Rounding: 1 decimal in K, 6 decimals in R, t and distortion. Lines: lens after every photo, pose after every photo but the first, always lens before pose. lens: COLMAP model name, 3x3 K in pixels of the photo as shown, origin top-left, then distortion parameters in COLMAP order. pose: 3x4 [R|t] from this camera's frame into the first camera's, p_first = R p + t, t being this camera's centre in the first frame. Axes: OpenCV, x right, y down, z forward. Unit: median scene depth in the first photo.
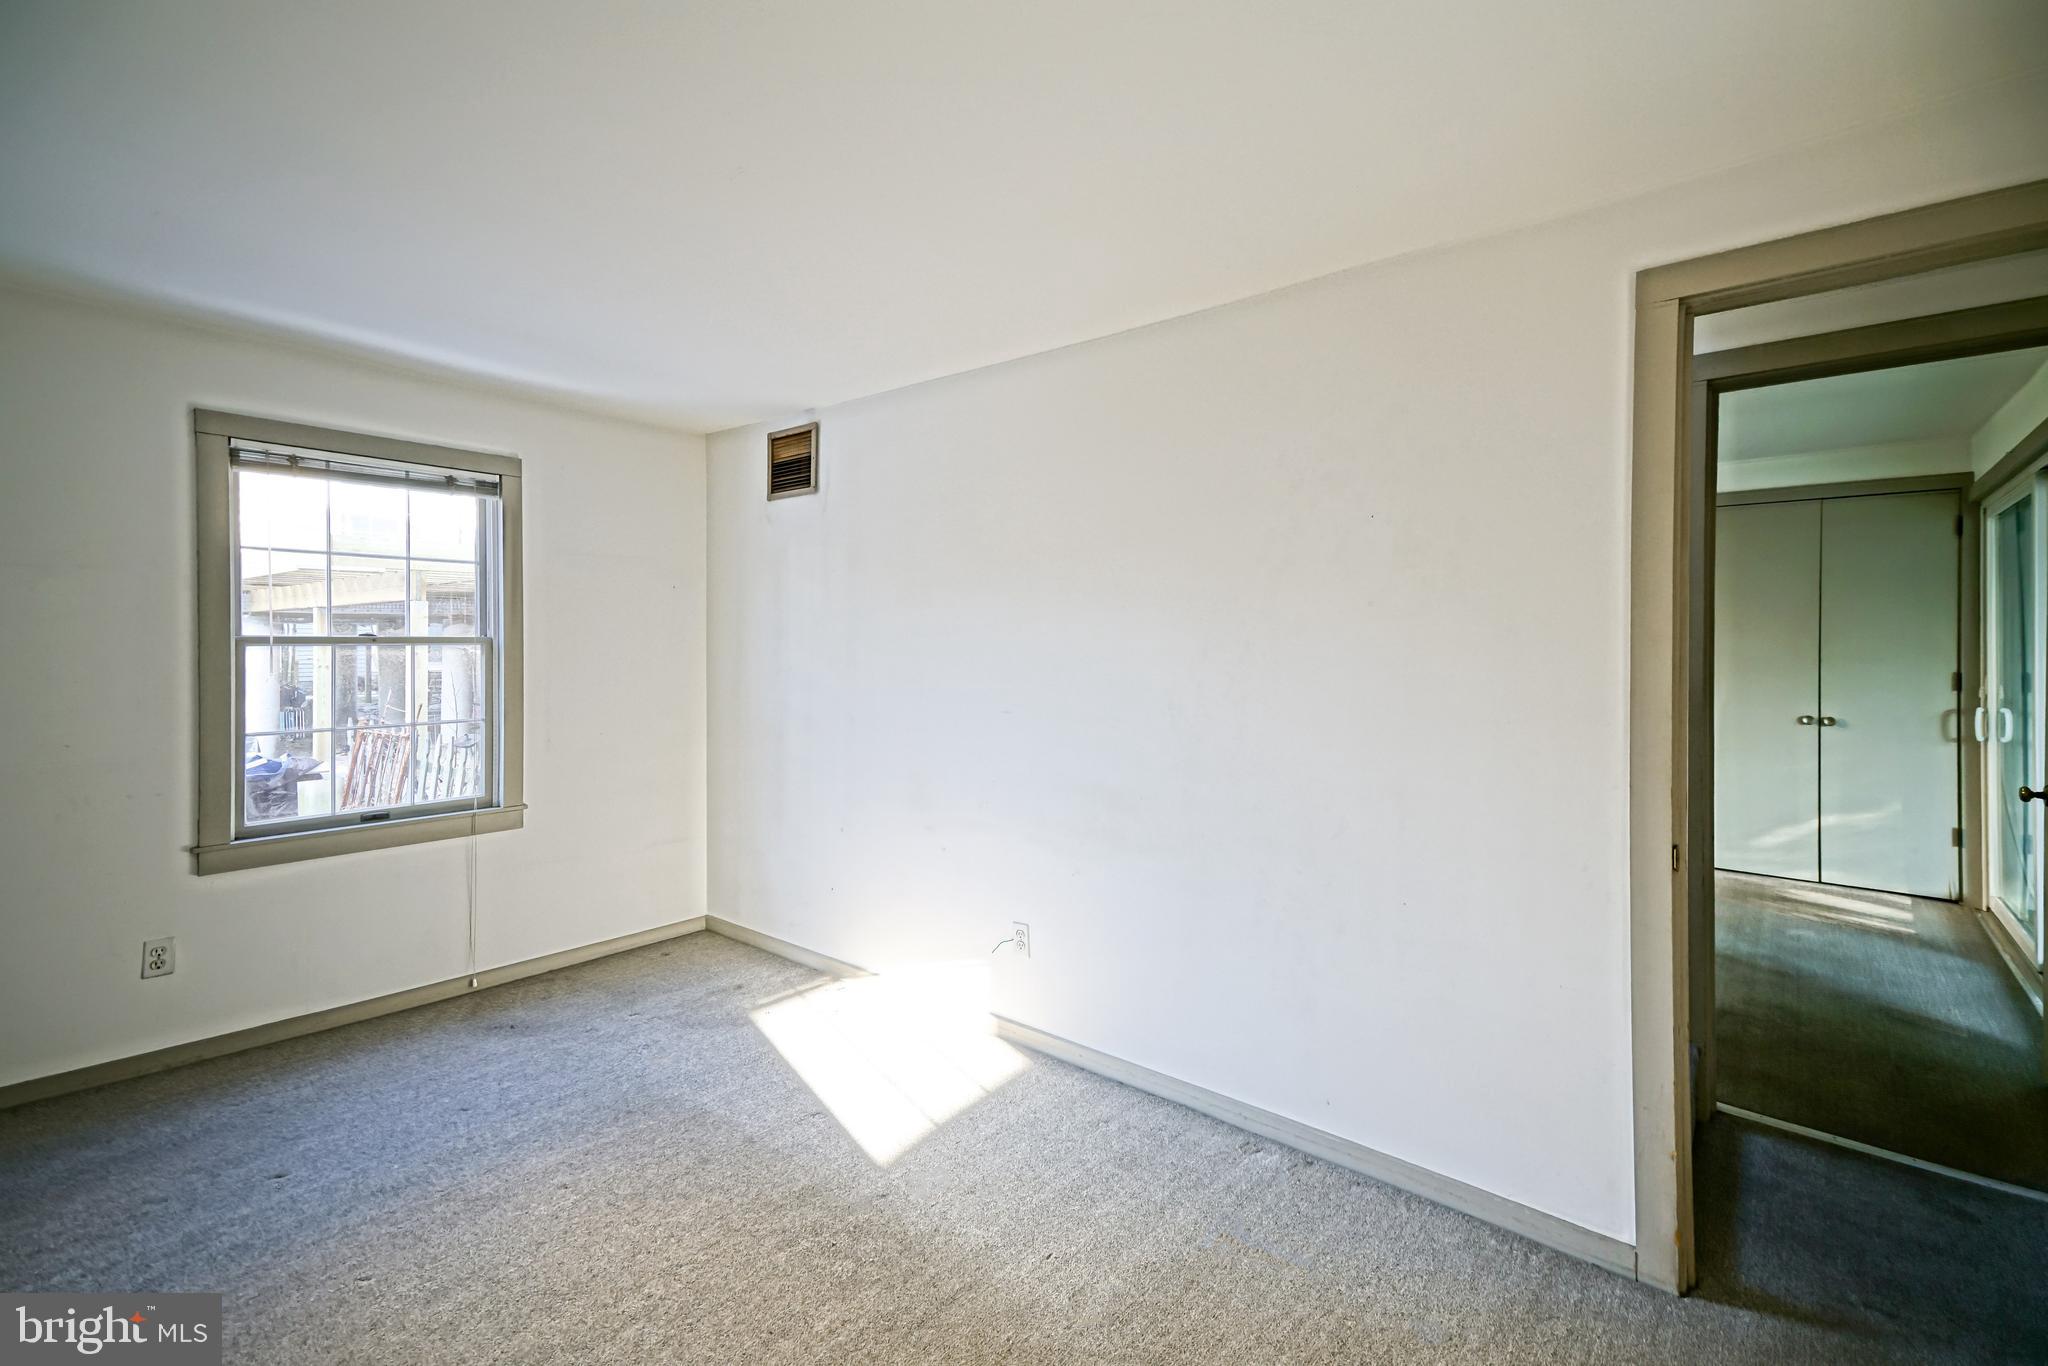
lens RADIAL K [[909.5, 0, 999.8], [0, 909.5, 665.6], [0, 0, 1]] dist [0.040018, -0.000004]
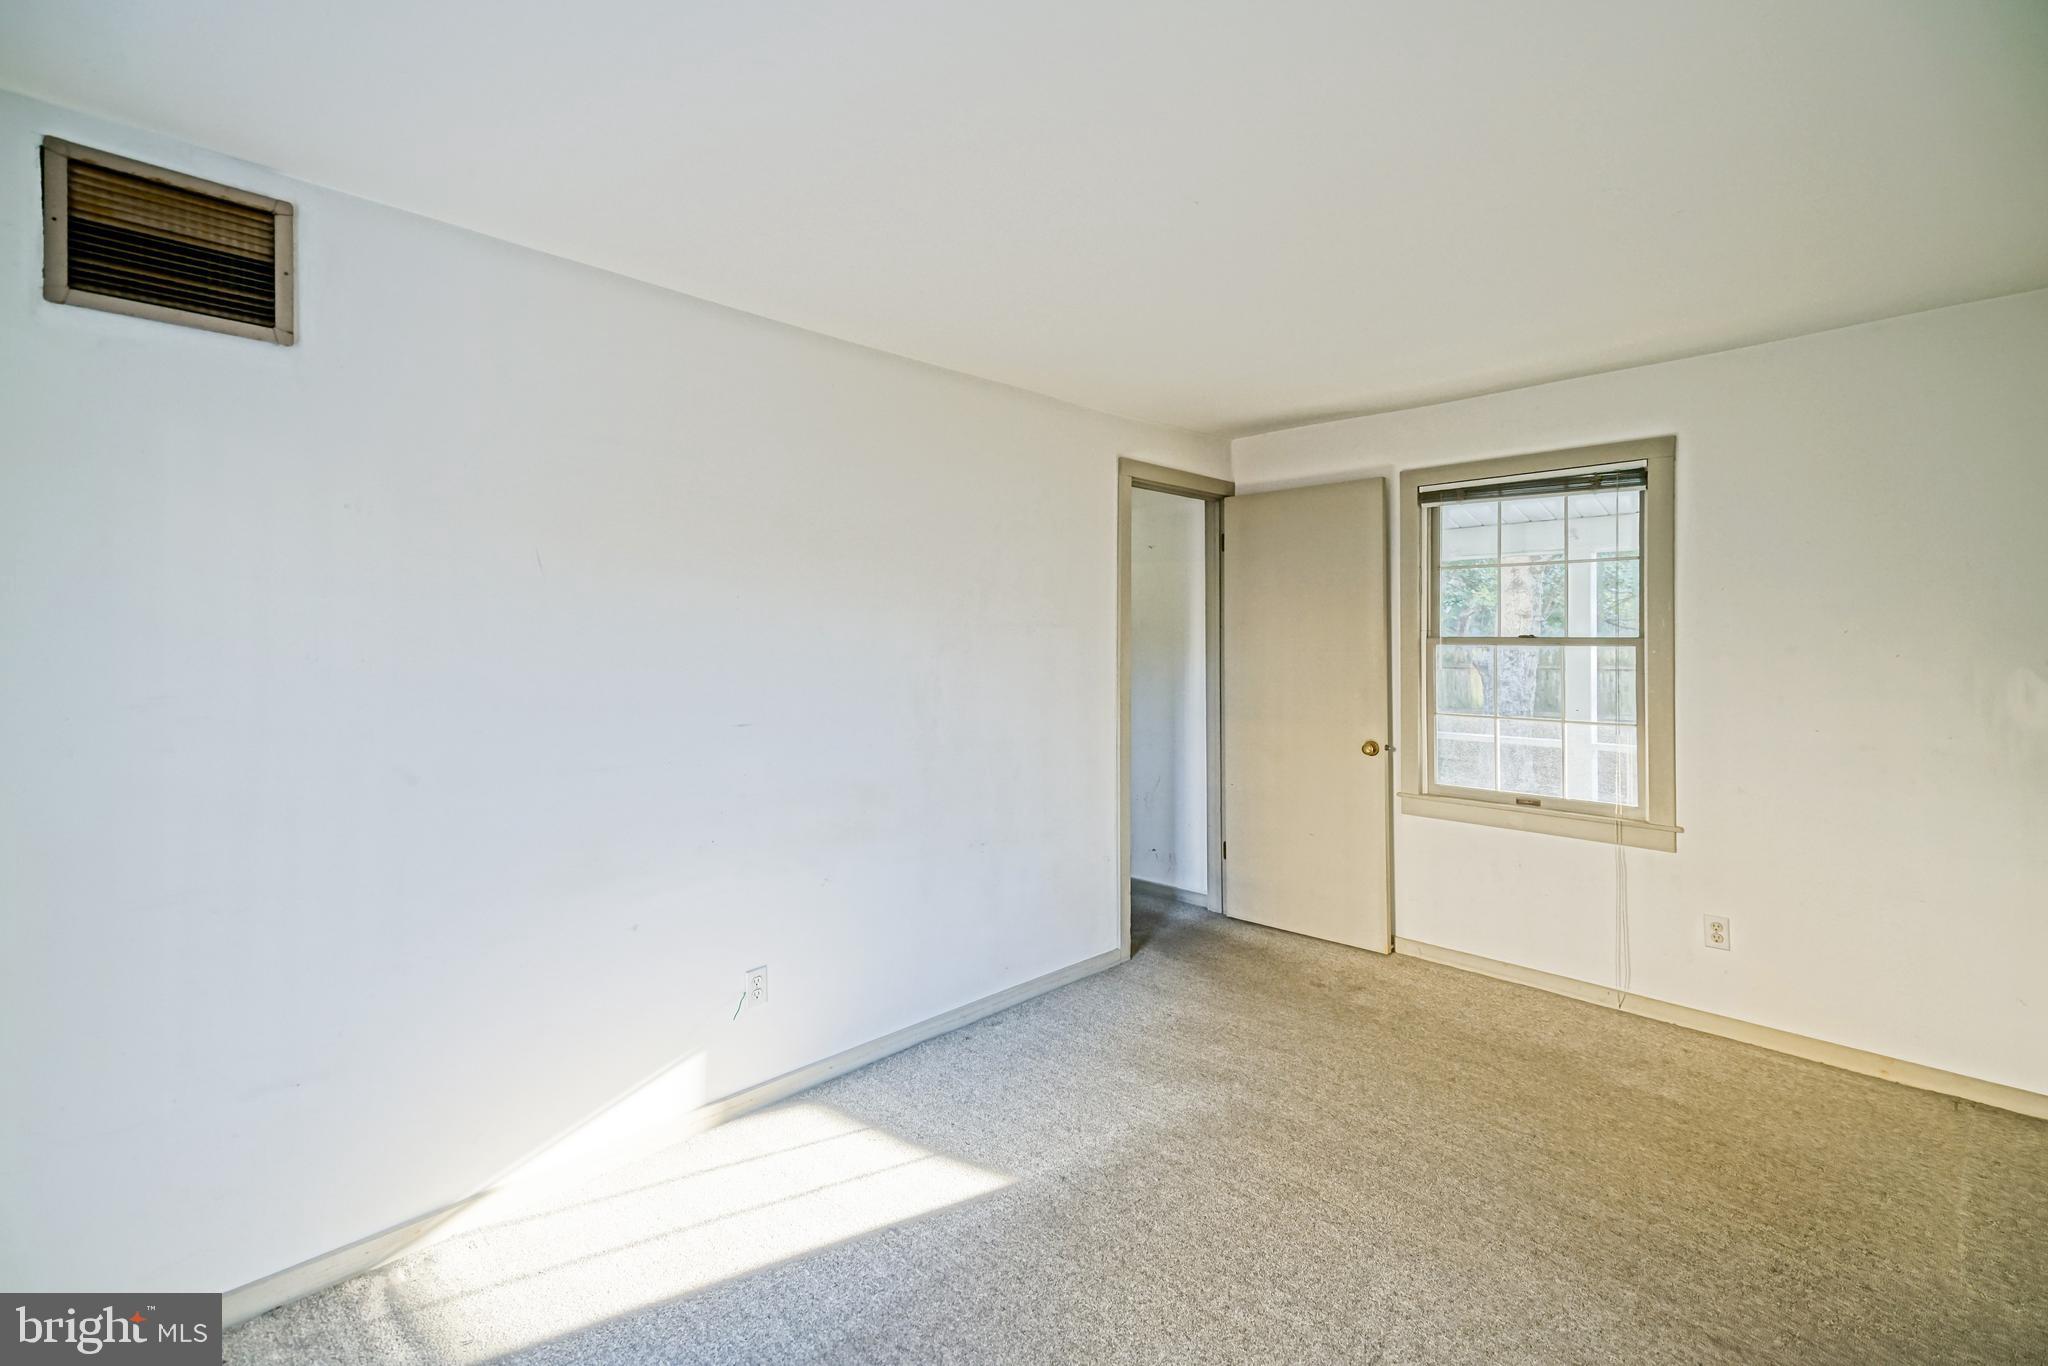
lens RADIAL K [[909.5, 0, 999.8], [0, 909.5, 665.6], [0, 0, 1]] dist [0.040018, -0.000004]
pose [[0.096271, -0.023438, 0.995079, -0.877848], [0.028100, 0.999388, 0.020821, -0.017609], [-0.994958, 0.025957, 0.096871, 0.733939]]
